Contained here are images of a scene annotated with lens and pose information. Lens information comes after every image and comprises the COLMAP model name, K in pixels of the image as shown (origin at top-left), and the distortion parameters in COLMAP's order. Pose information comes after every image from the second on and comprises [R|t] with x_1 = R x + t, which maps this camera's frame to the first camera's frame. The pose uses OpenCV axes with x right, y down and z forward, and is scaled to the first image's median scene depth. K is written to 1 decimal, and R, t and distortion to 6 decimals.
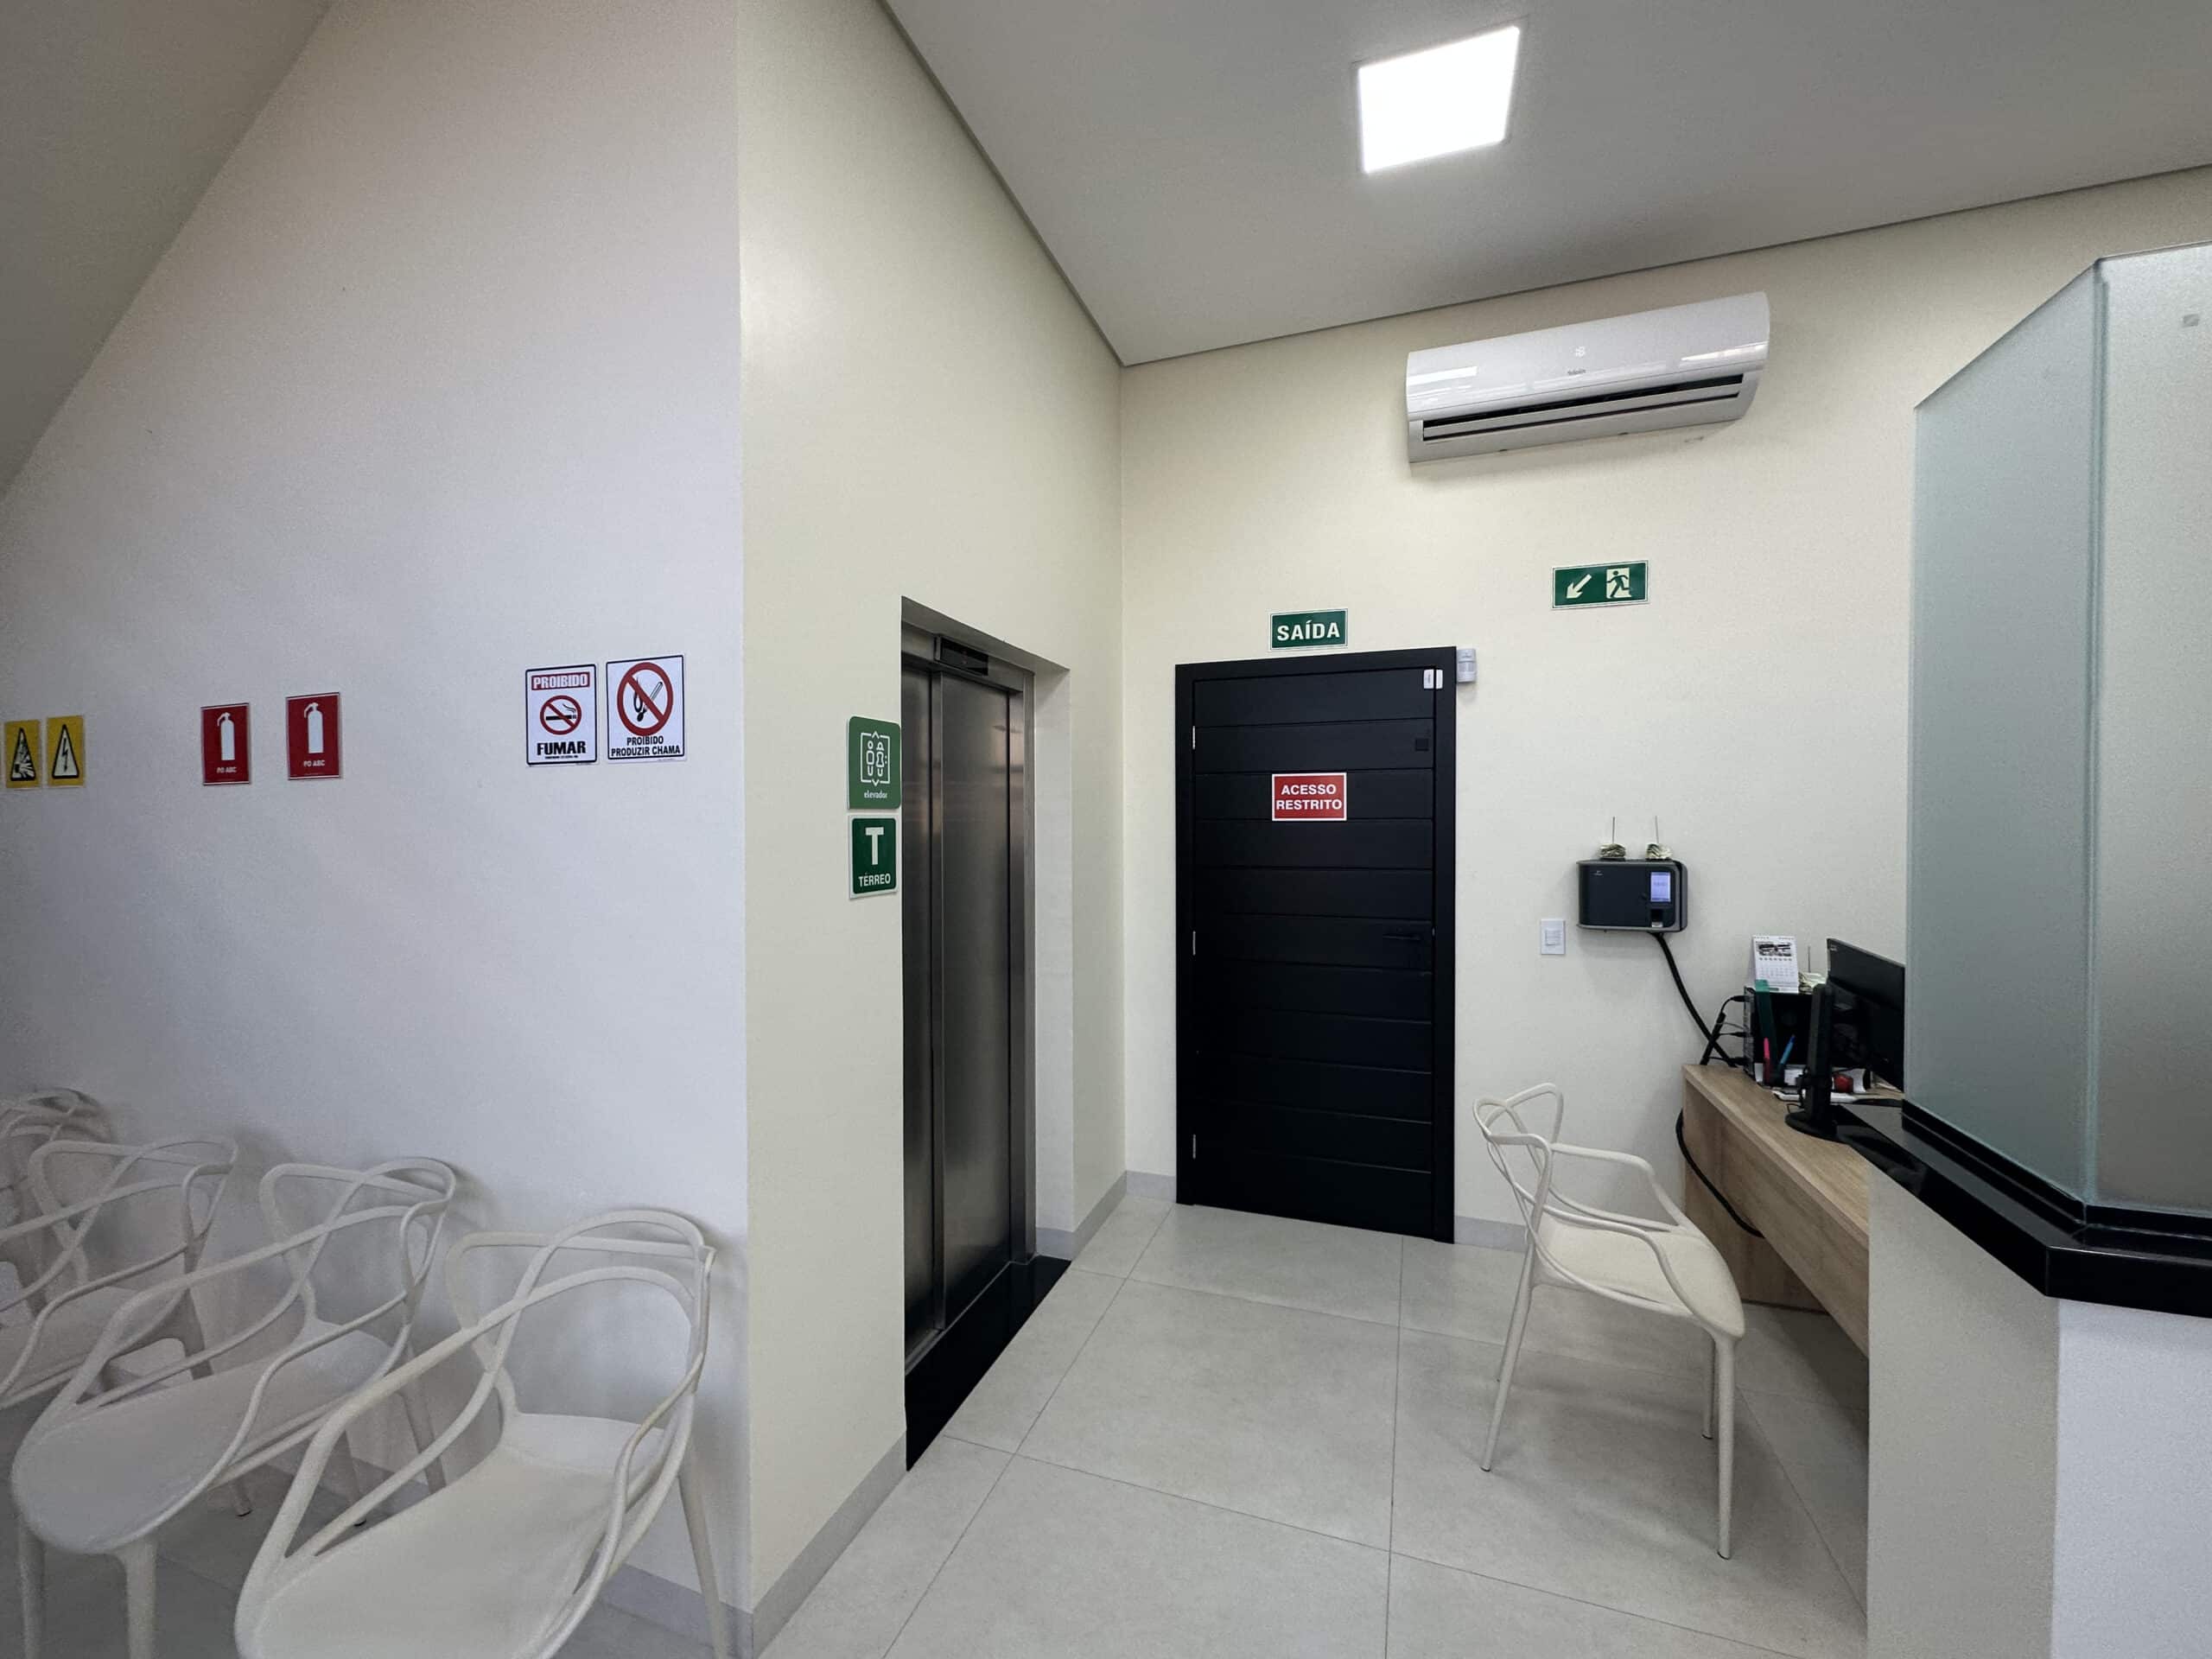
lens RADIAL K [[881.7, 0, 1108.3], [0, 881.7, 832.2], [0, 0, 1]] dist [-0.002566, 0.000439]
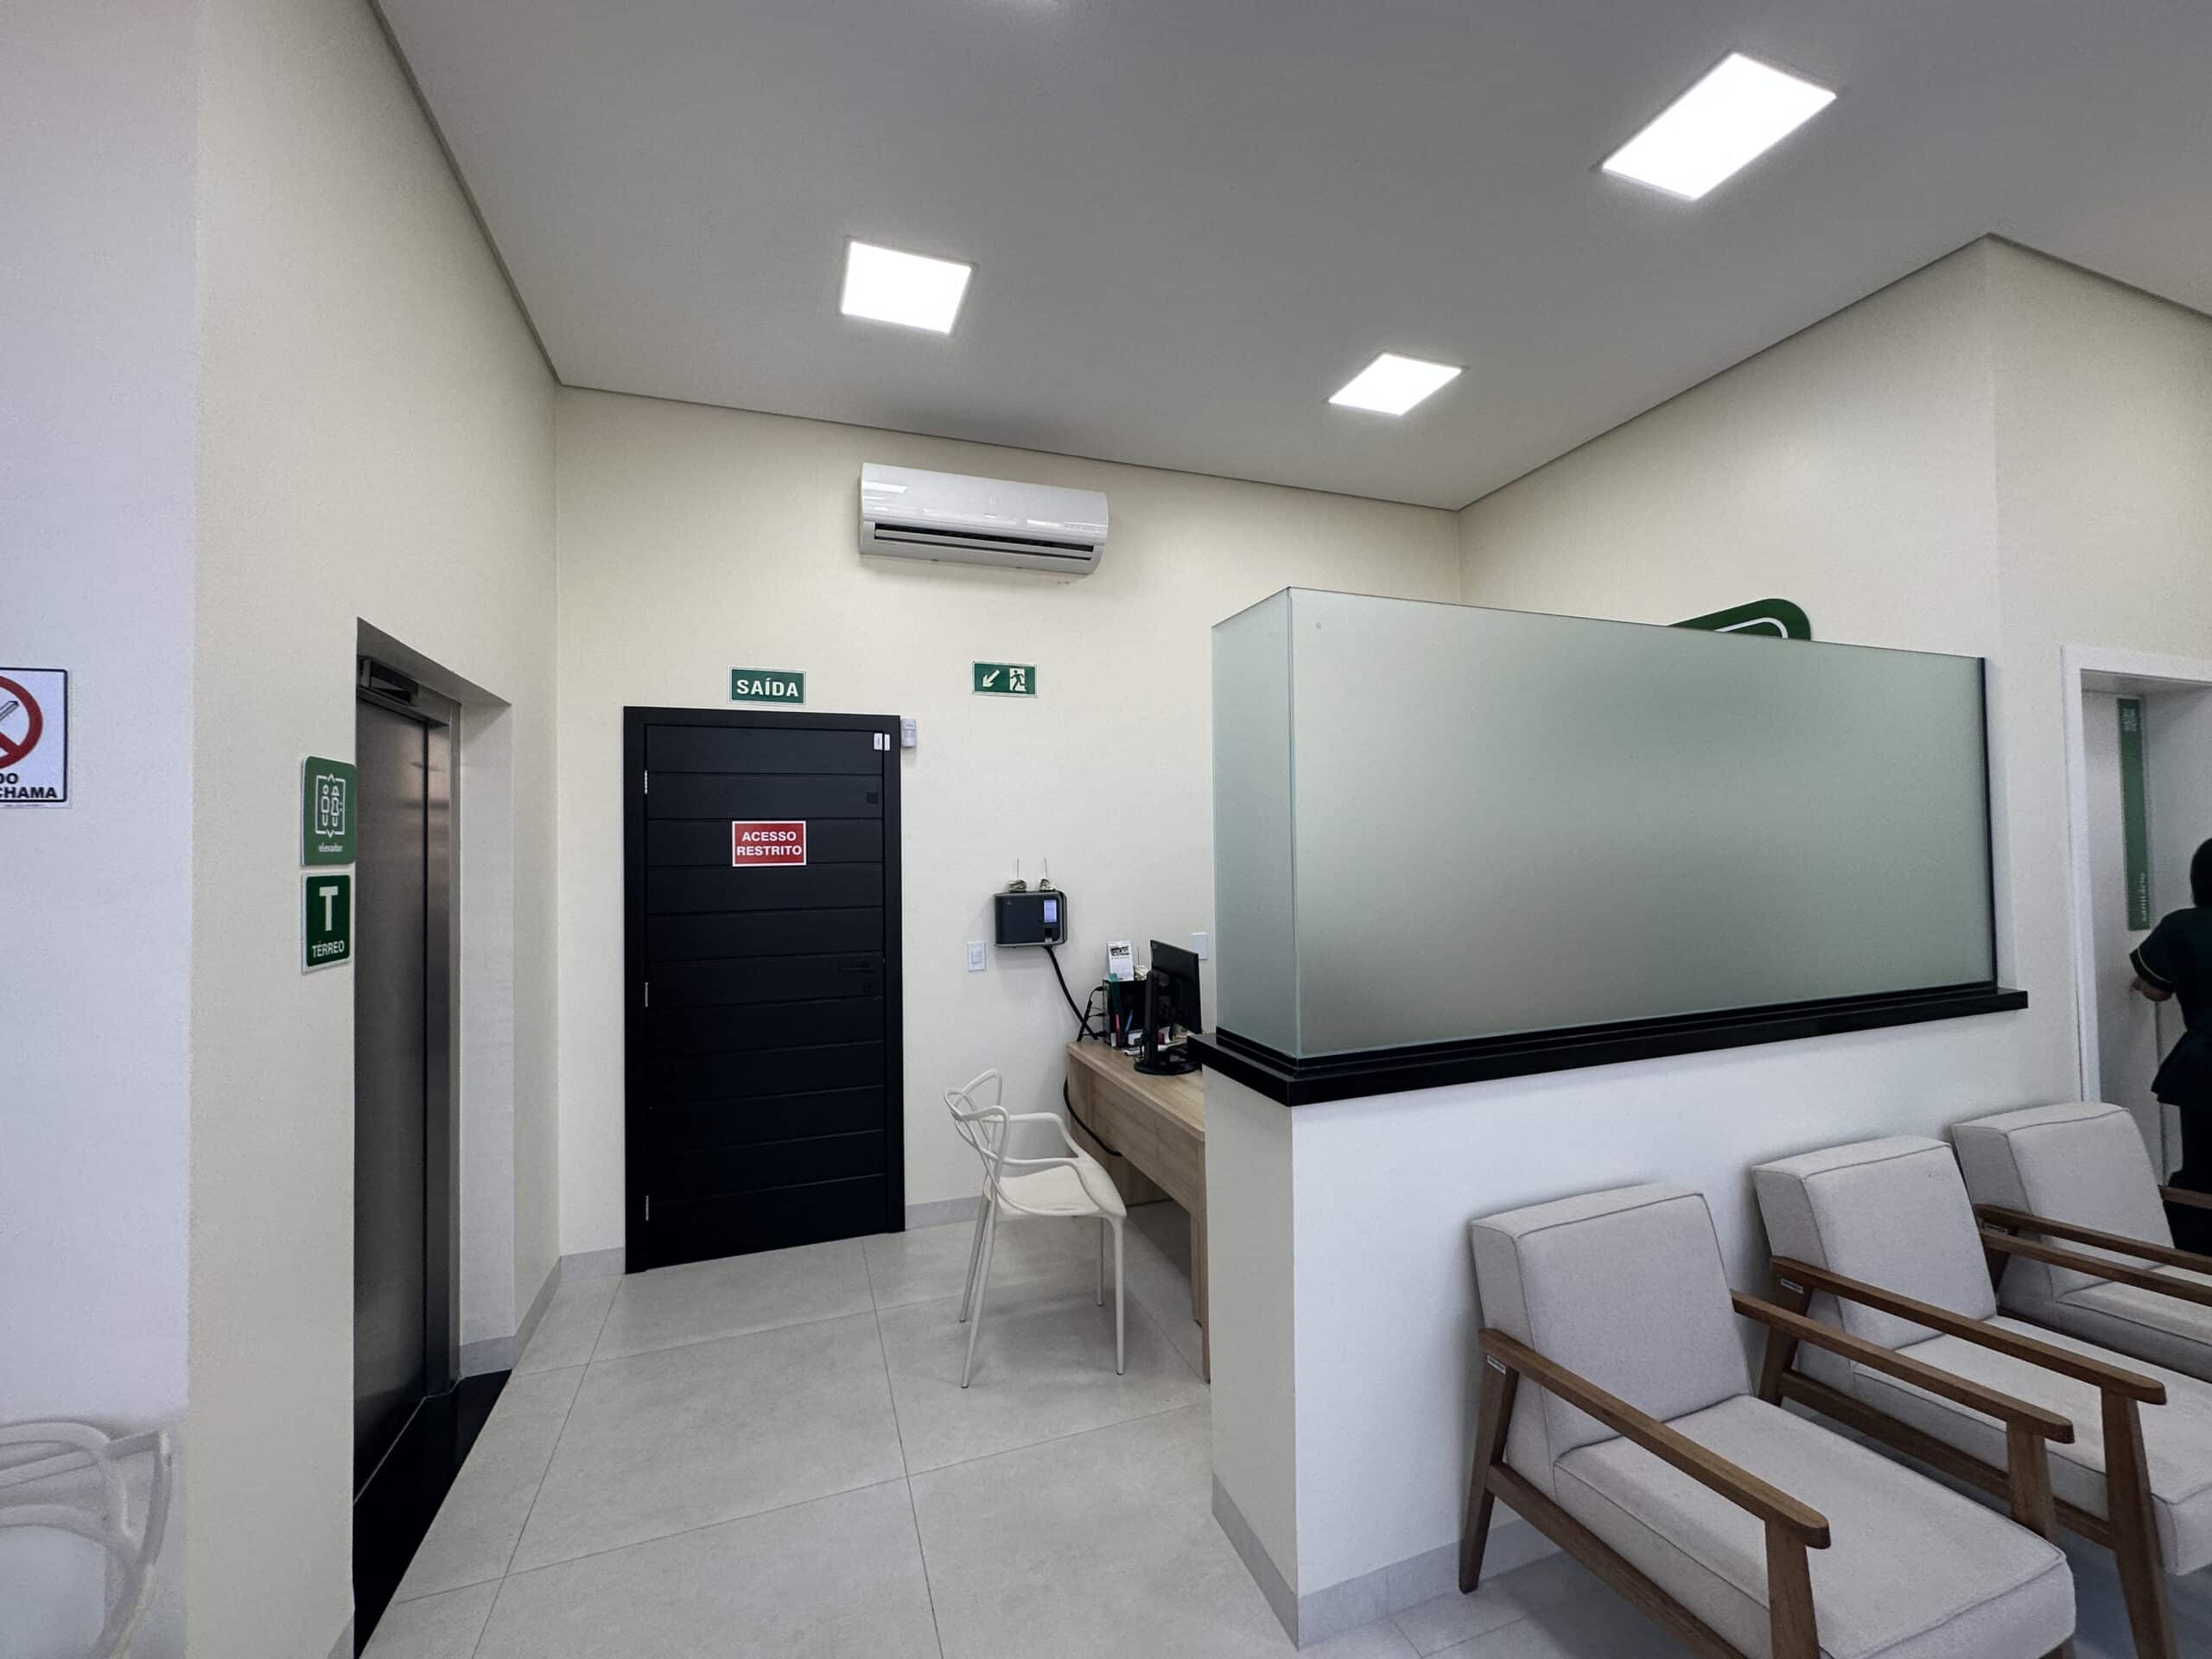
lens RADIAL K [[881.7, 0, 1108.3], [0, 881.7, 832.2], [0, 0, 1]] dist [-0.002566, 0.000439]
pose [[0.772638, 0.005656, 0.634822, -0.220436], [0.022073, 0.999116, -0.035767, -0.010798], [-0.634463, 0.041647, 0.771830, -0.128342]]
